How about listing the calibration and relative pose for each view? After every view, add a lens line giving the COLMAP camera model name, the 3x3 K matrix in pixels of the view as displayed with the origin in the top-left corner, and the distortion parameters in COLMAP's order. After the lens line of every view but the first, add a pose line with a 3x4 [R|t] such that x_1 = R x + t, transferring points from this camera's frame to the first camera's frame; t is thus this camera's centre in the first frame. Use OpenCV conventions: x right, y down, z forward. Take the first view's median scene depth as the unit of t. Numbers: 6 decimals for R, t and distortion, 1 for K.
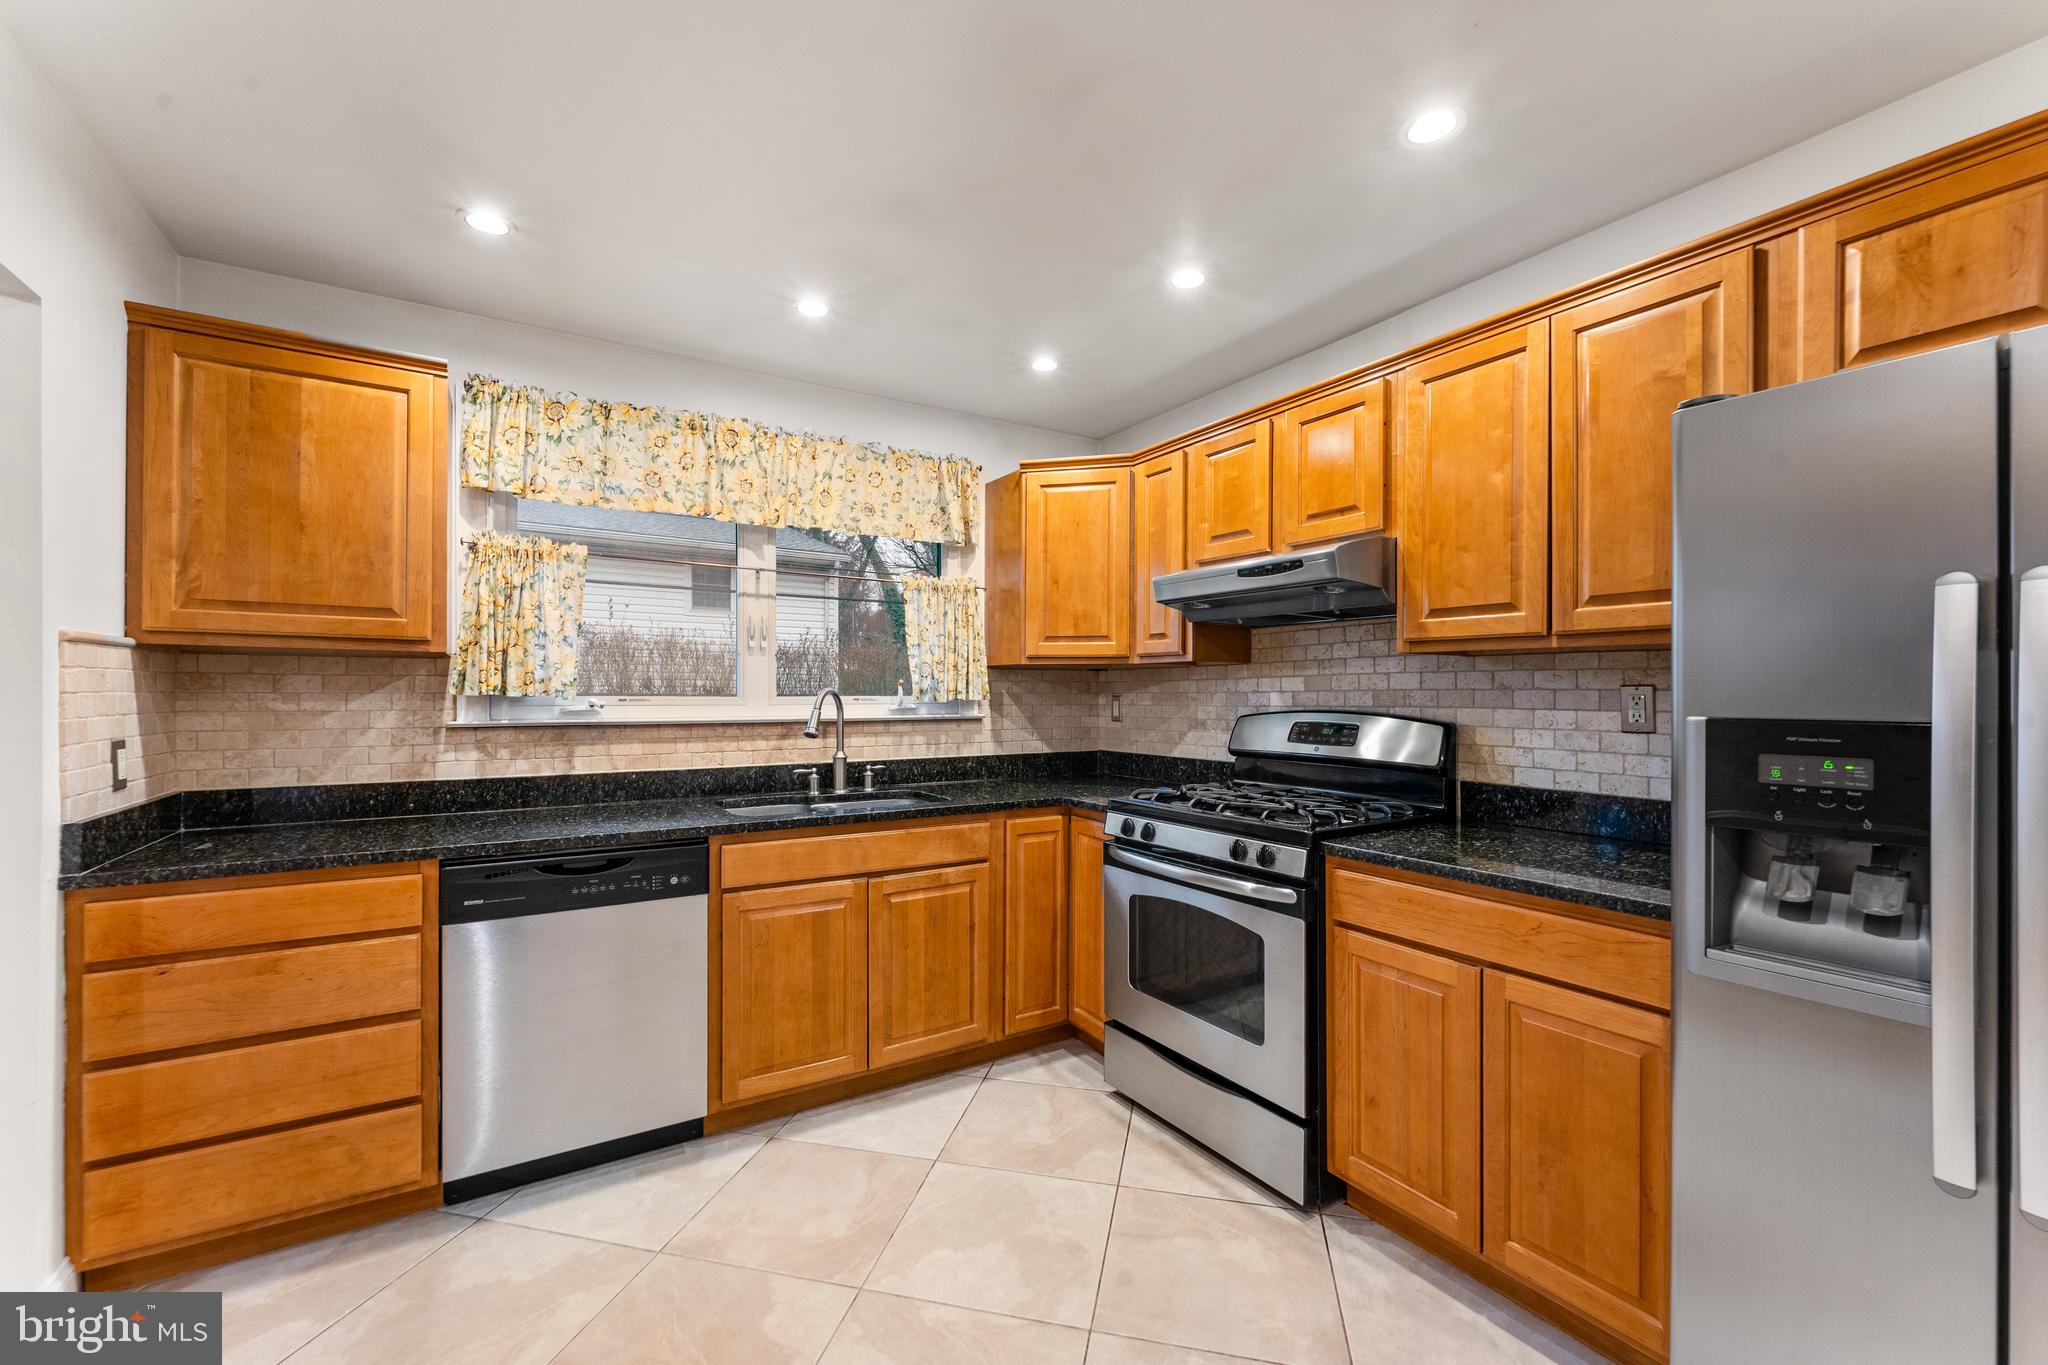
lens RADIAL K [[823.8, 0, 1006.9], [0, 823.8, 687.9], [0, 0, 1]] dist [0.002362, -0.001096]
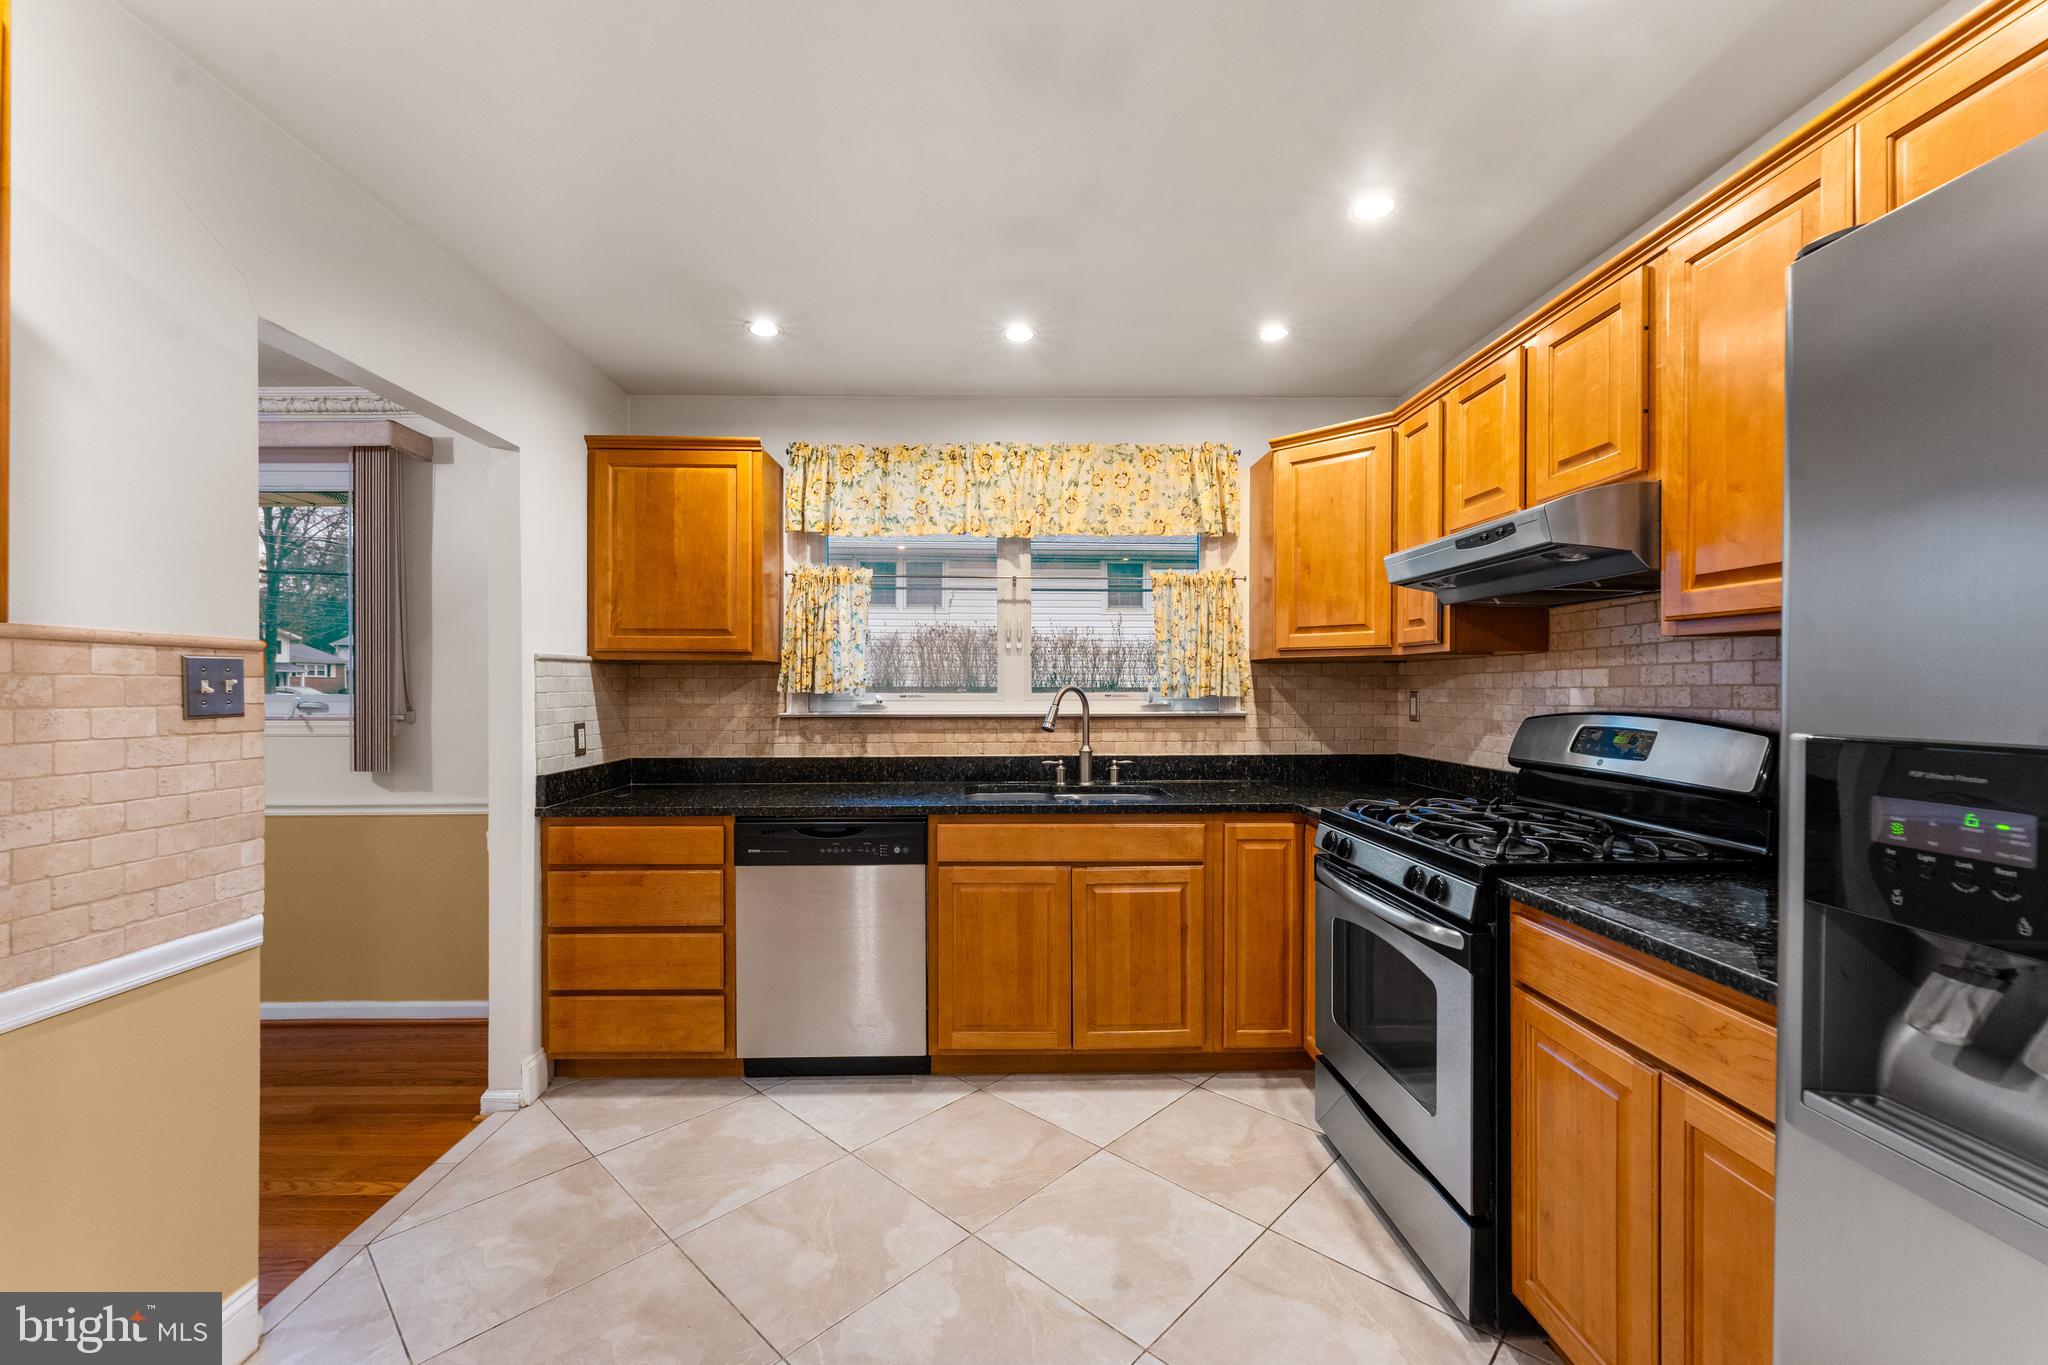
lens RADIAL K [[823.8, 0, 1008.7], [0, 823.8, 687.8], [0, 0, 1]] dist [0.002362, -0.001096]
pose [[0.863813, -0.003229, -0.503802, 0.314560], [0.007655, 0.999948, 0.006717, -0.005159], [0.503755, -0.009658, 0.863793, 0.061339]]
